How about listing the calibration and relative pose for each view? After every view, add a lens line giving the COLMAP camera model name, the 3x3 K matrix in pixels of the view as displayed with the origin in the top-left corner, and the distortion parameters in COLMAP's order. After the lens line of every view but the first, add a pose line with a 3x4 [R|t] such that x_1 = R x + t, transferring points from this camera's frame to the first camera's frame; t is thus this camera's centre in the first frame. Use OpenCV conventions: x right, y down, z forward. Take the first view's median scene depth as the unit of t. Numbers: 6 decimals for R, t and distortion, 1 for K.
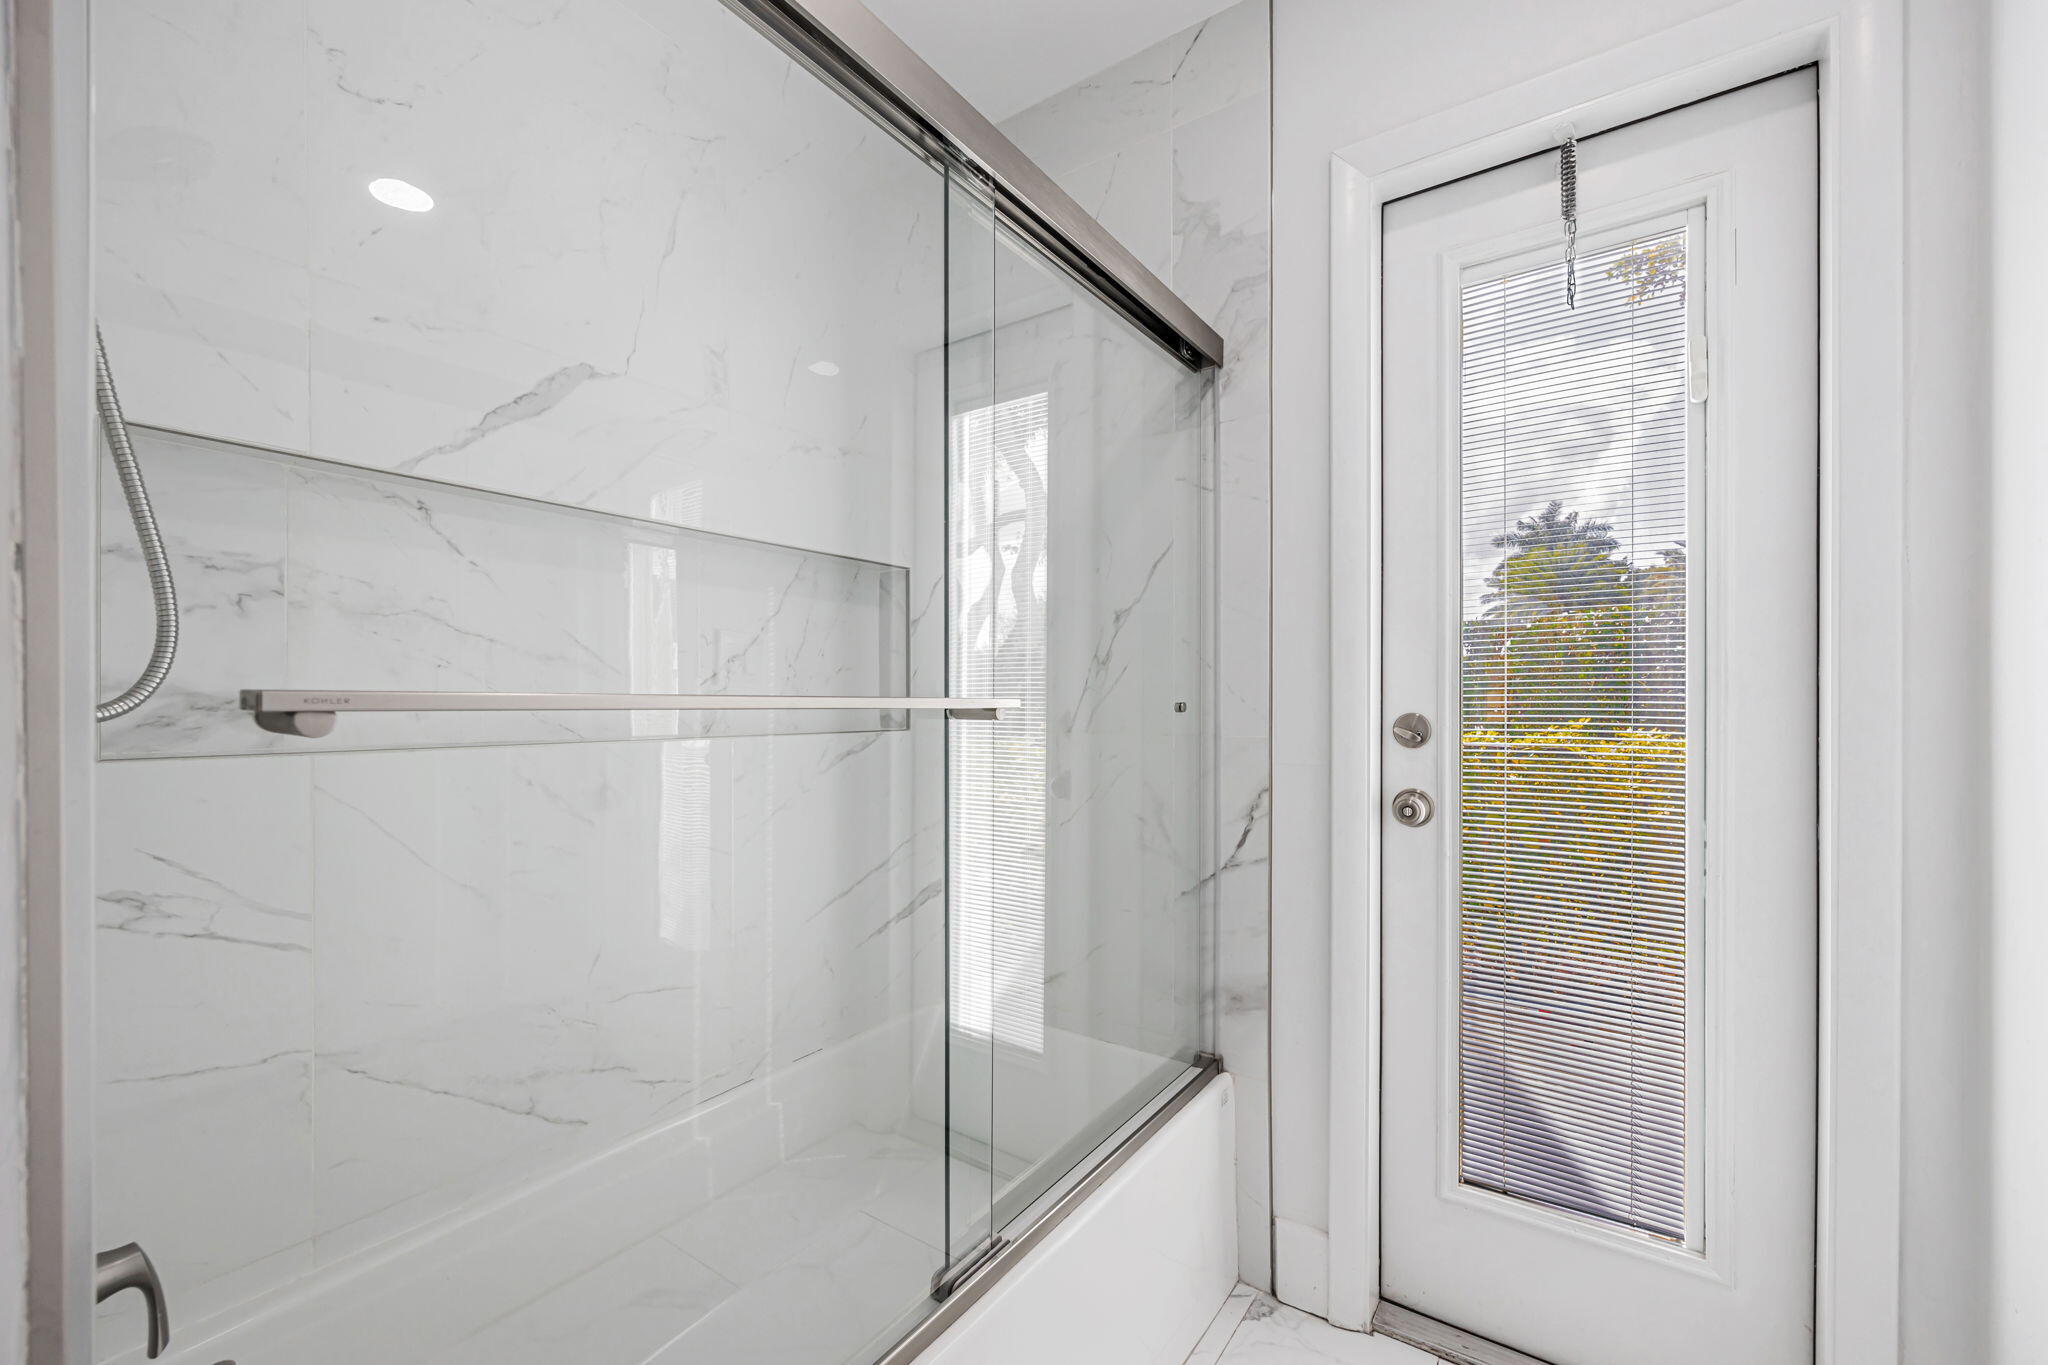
lens RADIAL K [[834.0, 0, 1025.4], [0, 834.0, 692.3], [0, 0, 1]] dist [0.002574, -0.000119]
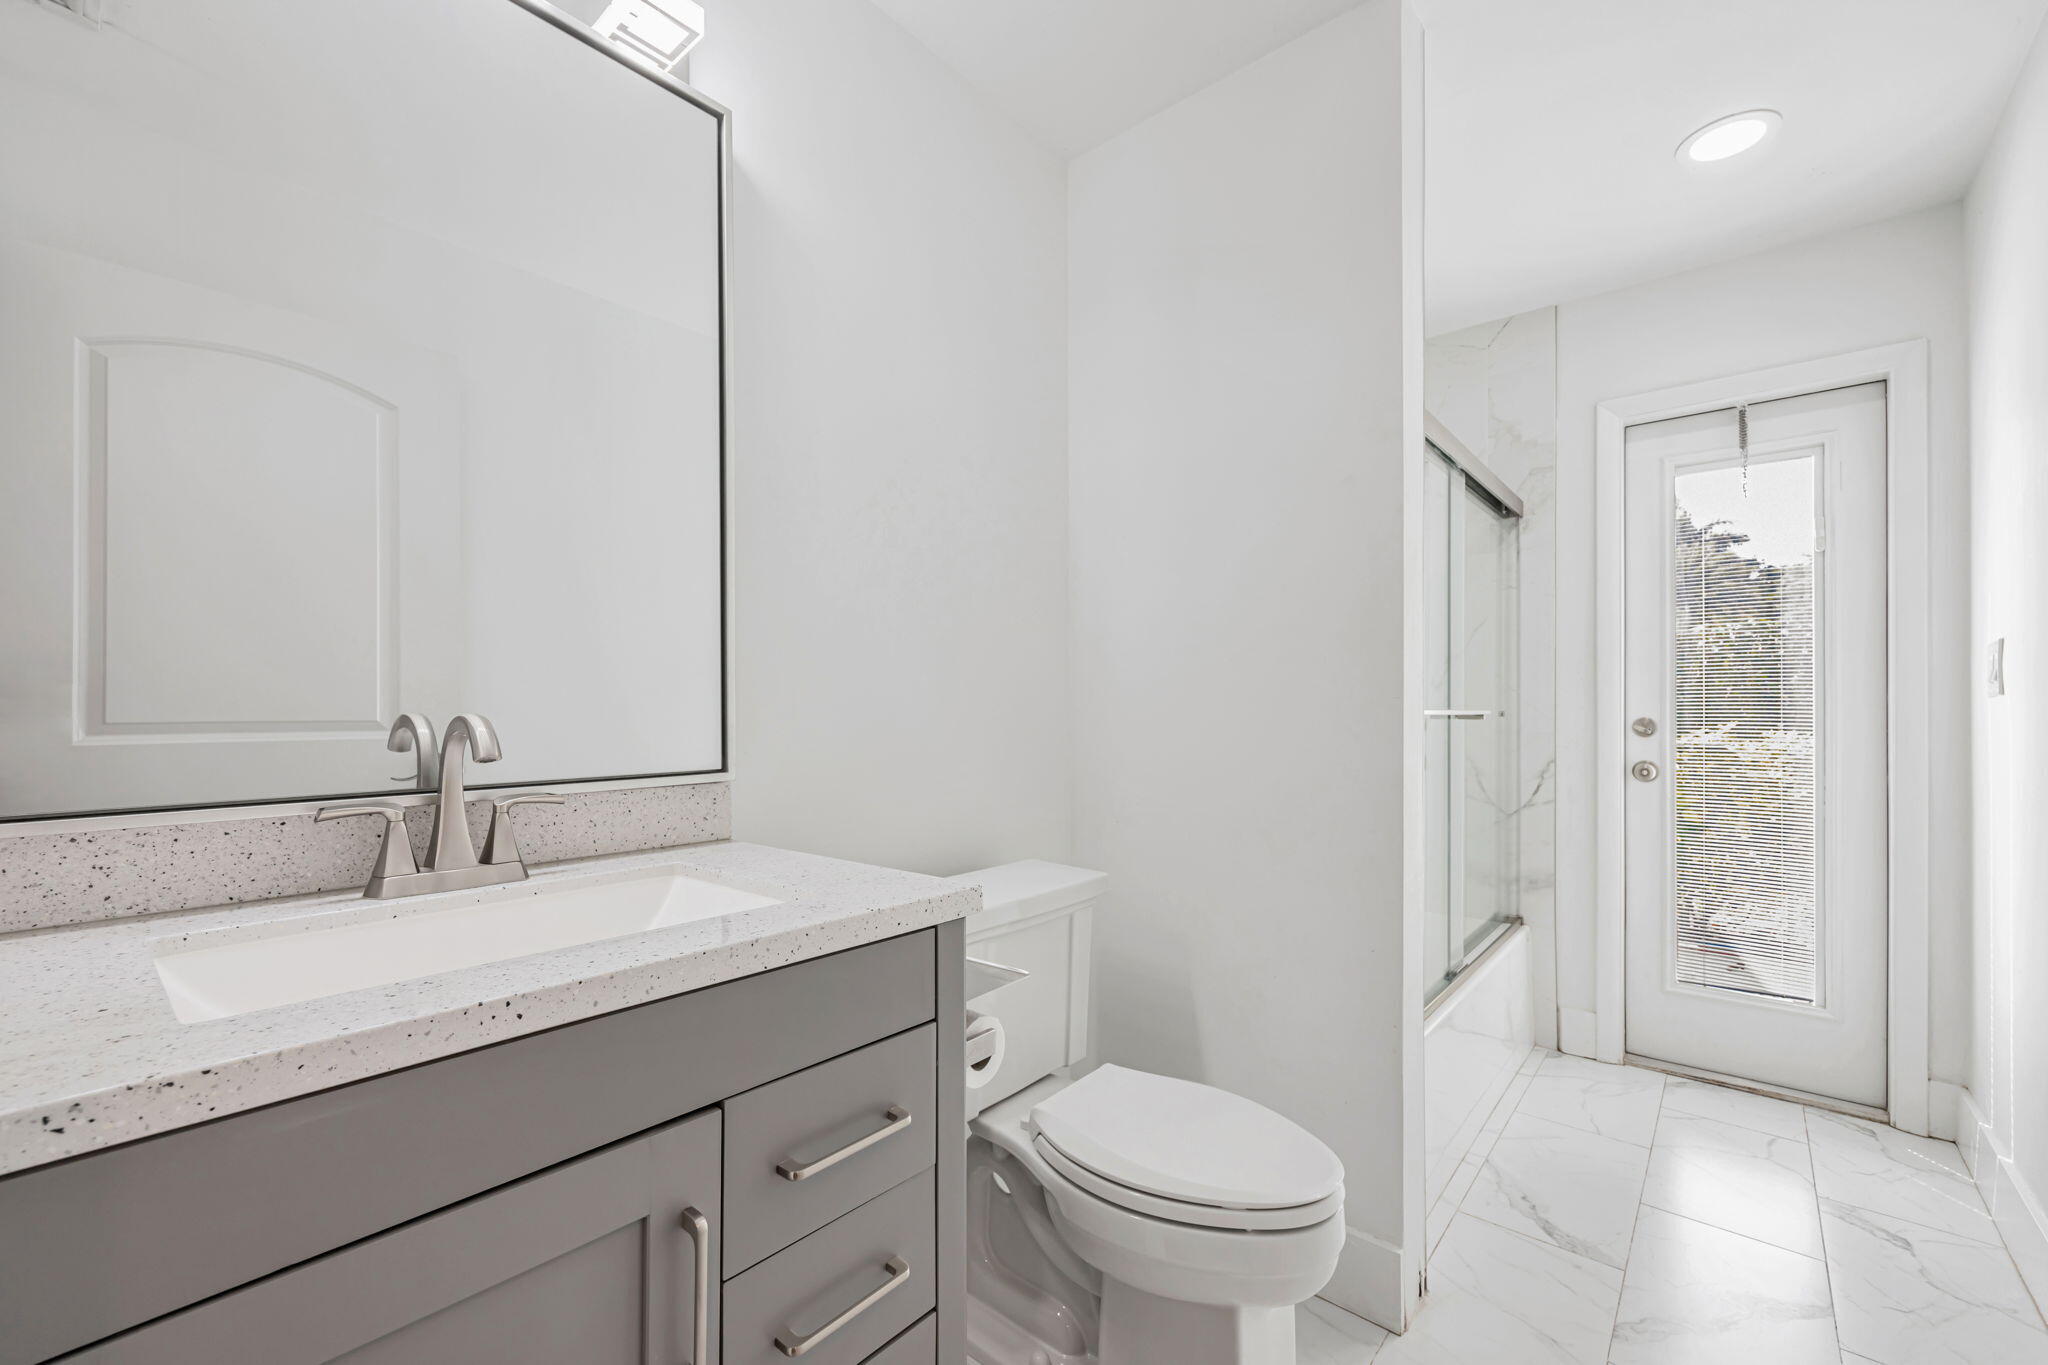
lens RADIAL K [[834.0, 0, 1020.9], [0, 834.0, 692.8], [0, 0, 1]] dist [0.002574, -0.000119]
pose [[0.995186, 0.000162, -0.098006, -0.644601], [-0.000706, 0.999984, -0.005525, -0.015711], [0.098003, 0.005568, 0.995171, -0.843054]]
